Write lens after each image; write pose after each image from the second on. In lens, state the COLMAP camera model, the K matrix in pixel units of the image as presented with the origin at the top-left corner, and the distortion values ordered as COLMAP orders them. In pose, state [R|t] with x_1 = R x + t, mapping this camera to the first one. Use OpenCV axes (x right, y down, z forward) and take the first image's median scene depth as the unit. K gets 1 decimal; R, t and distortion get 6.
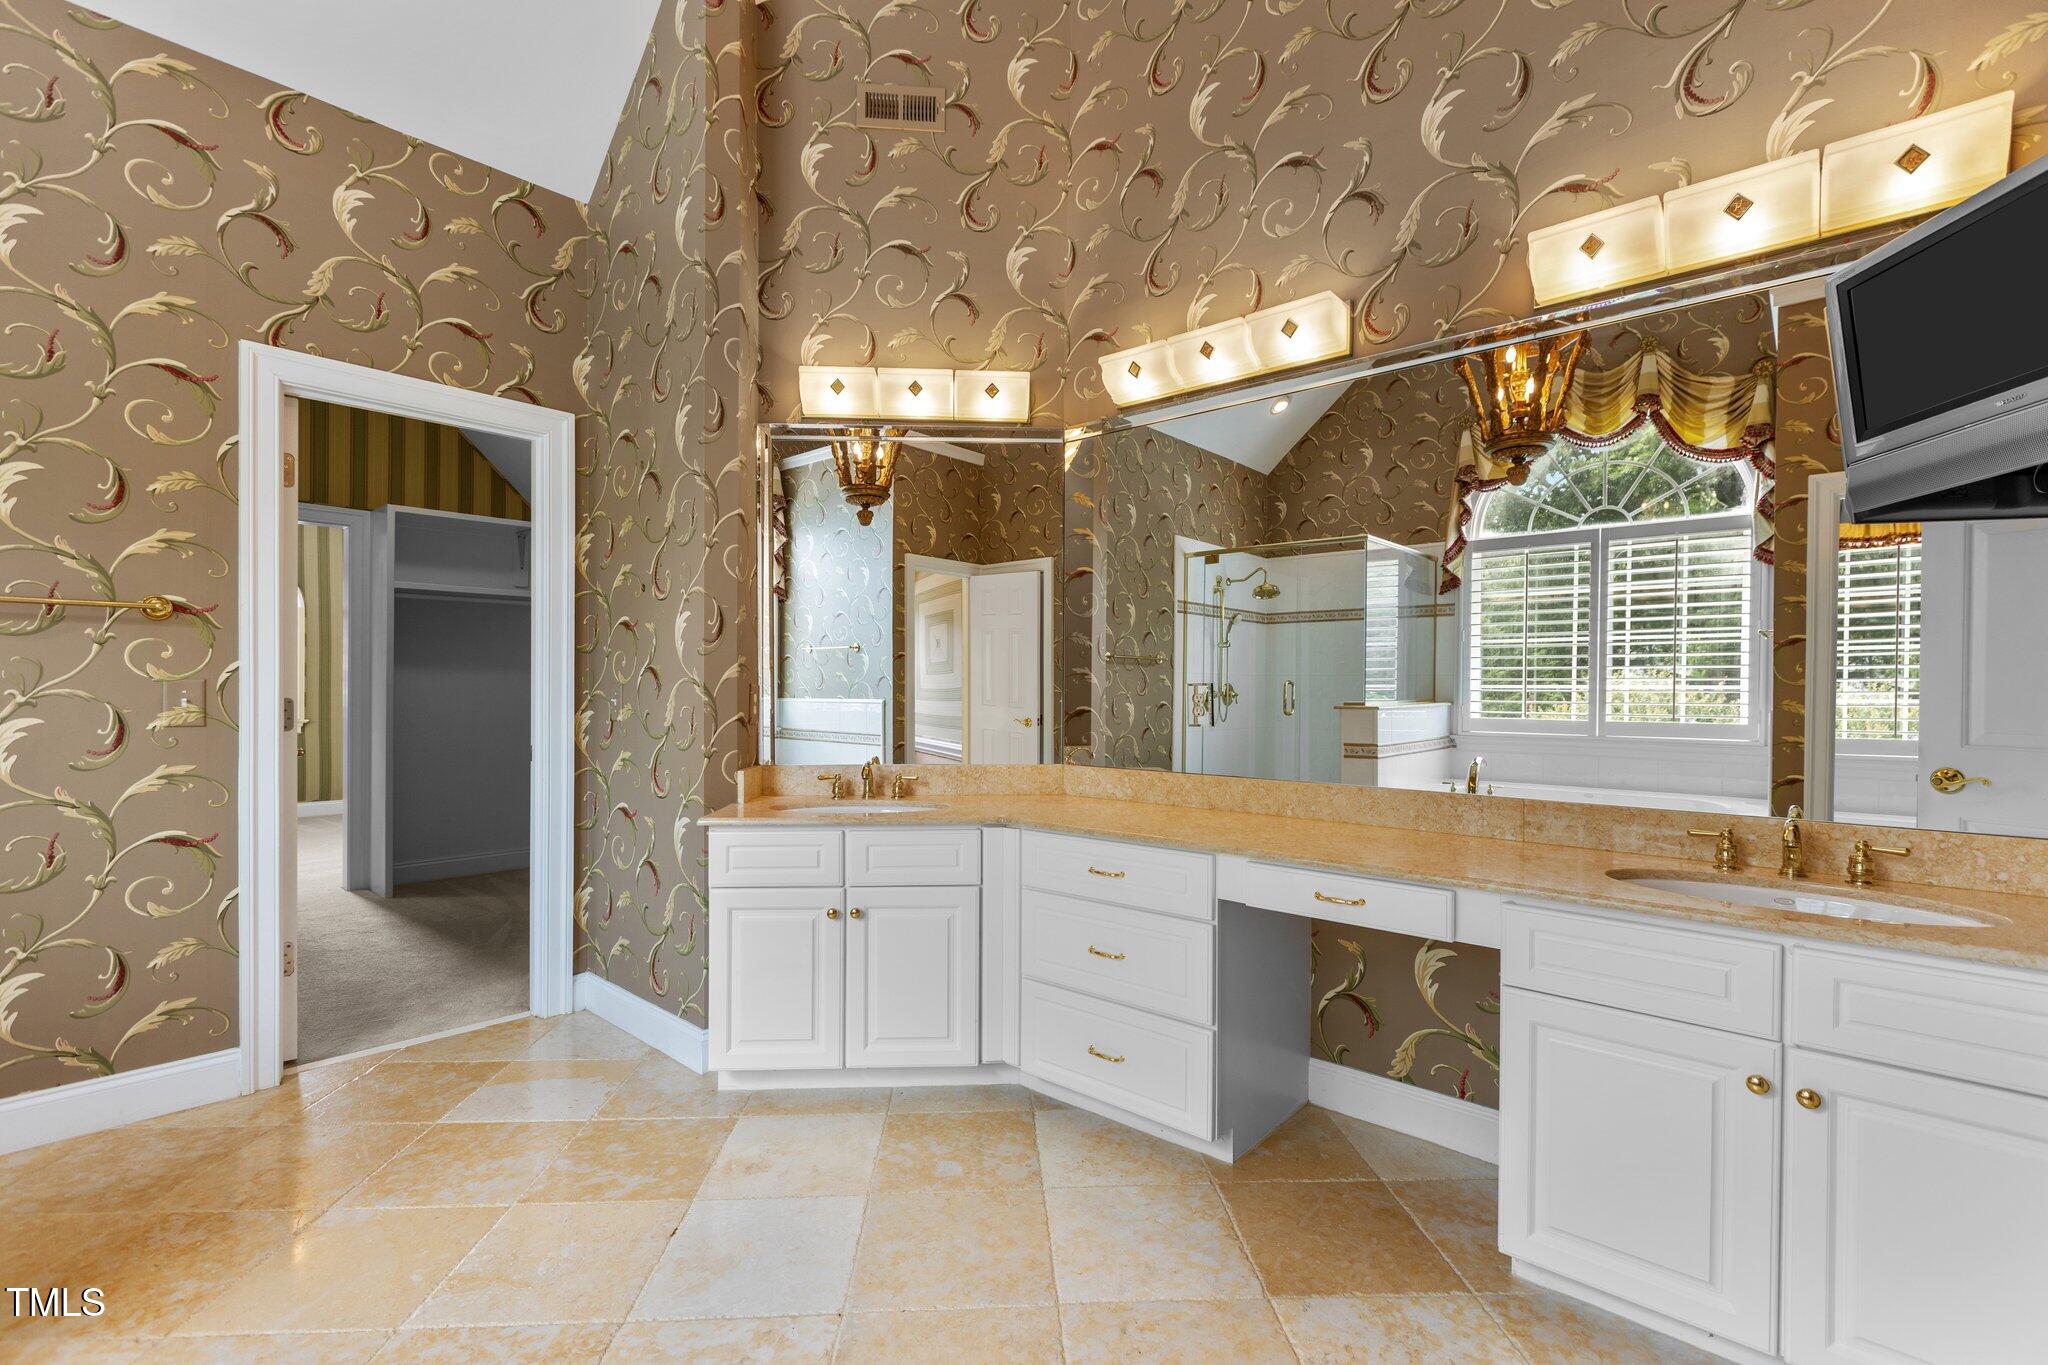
lens RADIAL K [[914.2, 0, 1009.5], [0, 914.2, 690.9], [0, 0, 1]] dist [-0.001180, 0.001216]
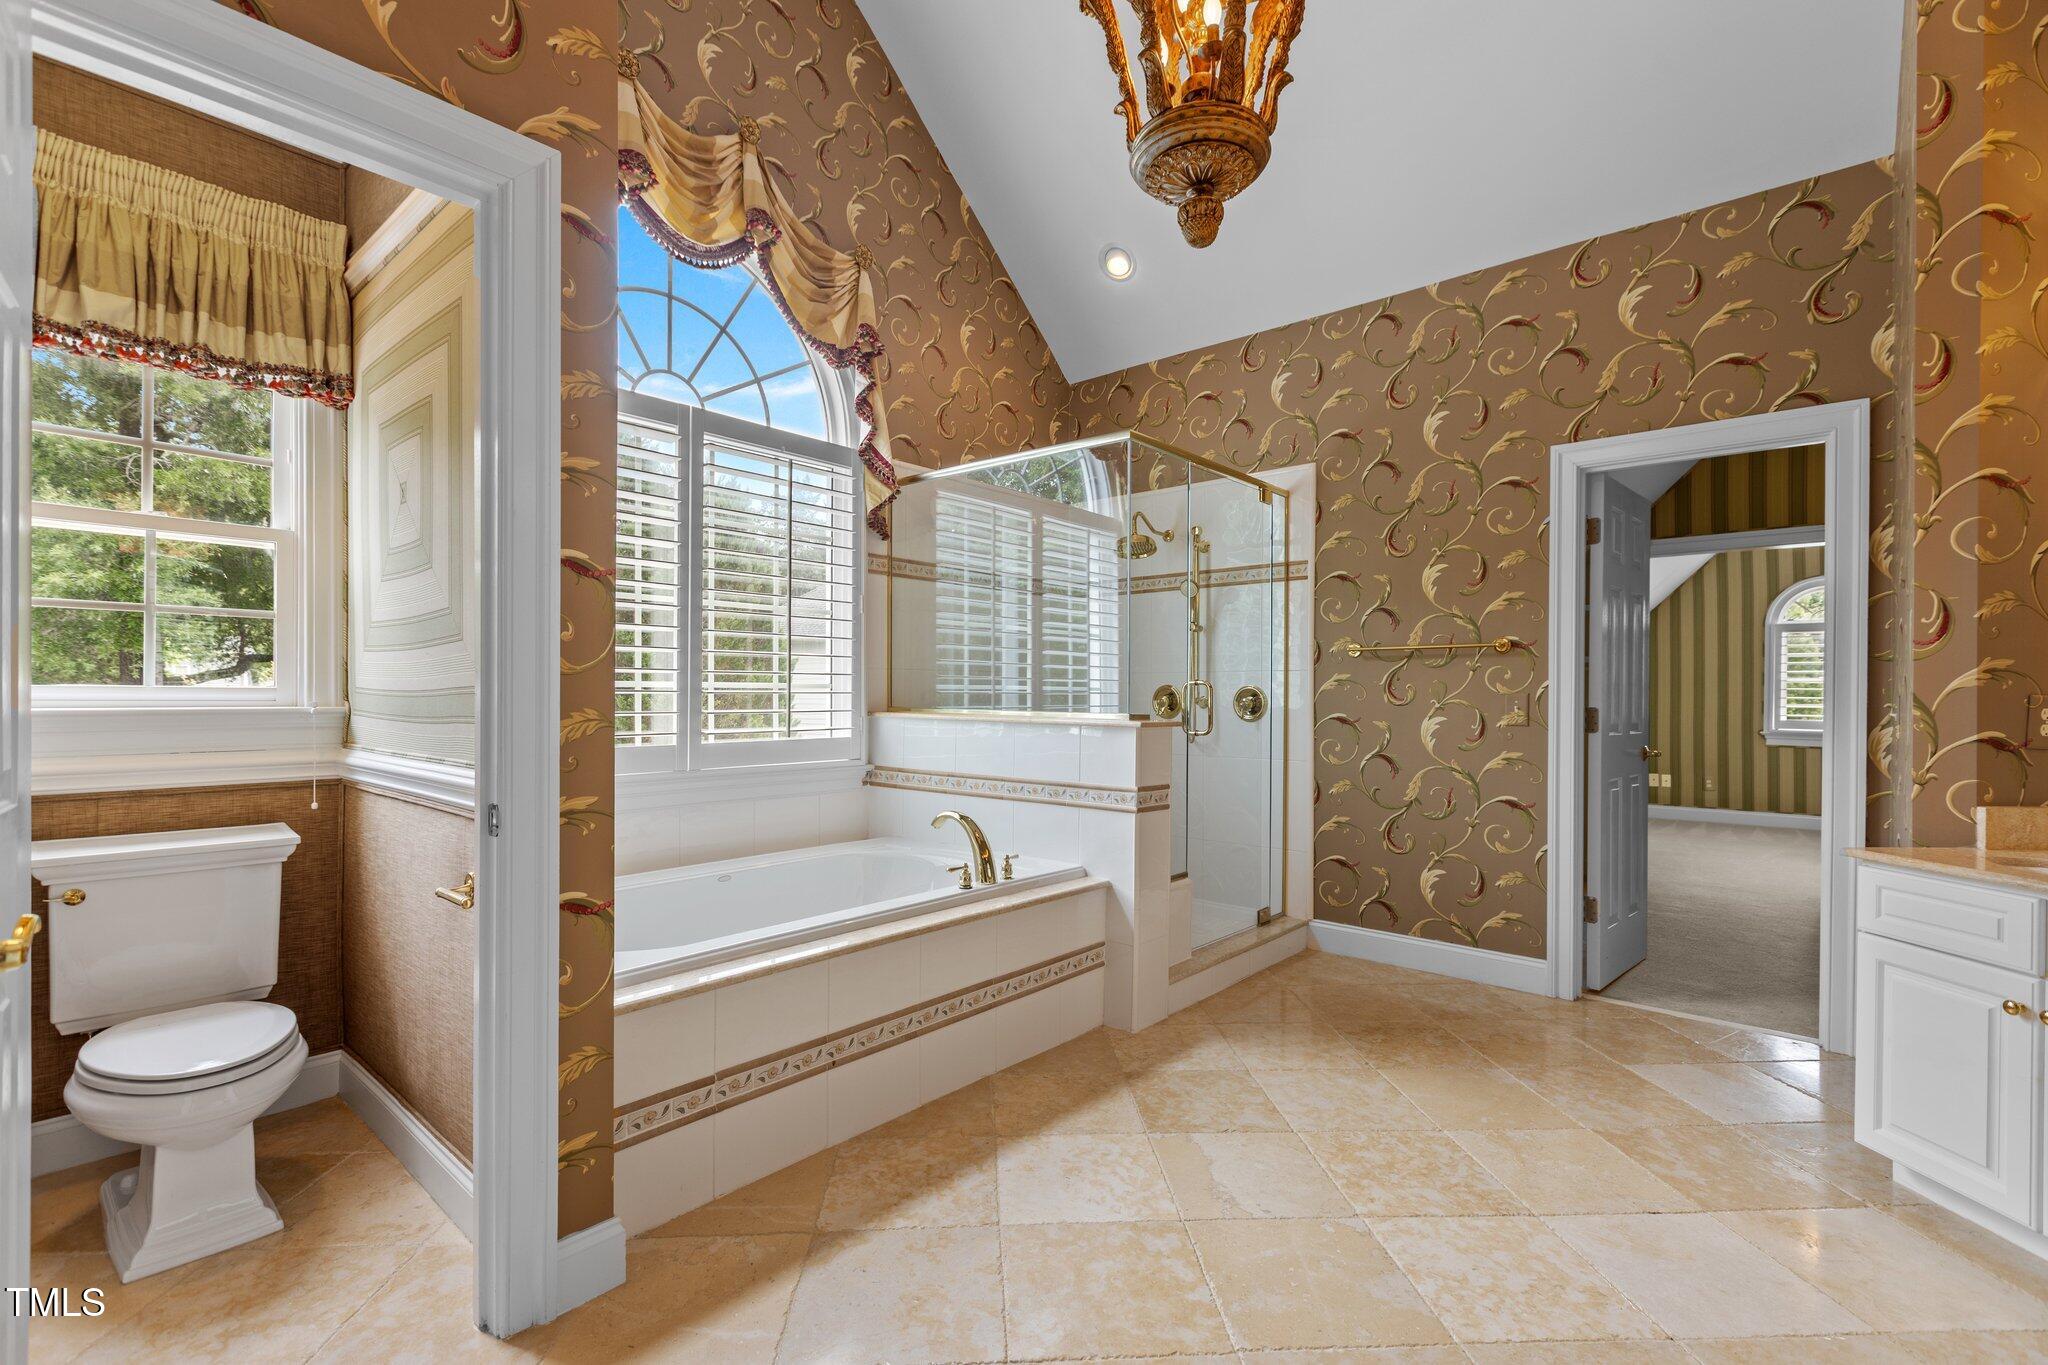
lens RADIAL K [[914.2, 0, 1021.2], [0, 914.2, 696.5], [0, 0, 1]] dist [-0.001180, 0.001216]
pose [[0.007997, -0.002314, -0.999965, 0.534212], [-0.009401, 0.999953, -0.002389, 0.003156], [0.999924, 0.009420, 0.007975, 0.197017]]
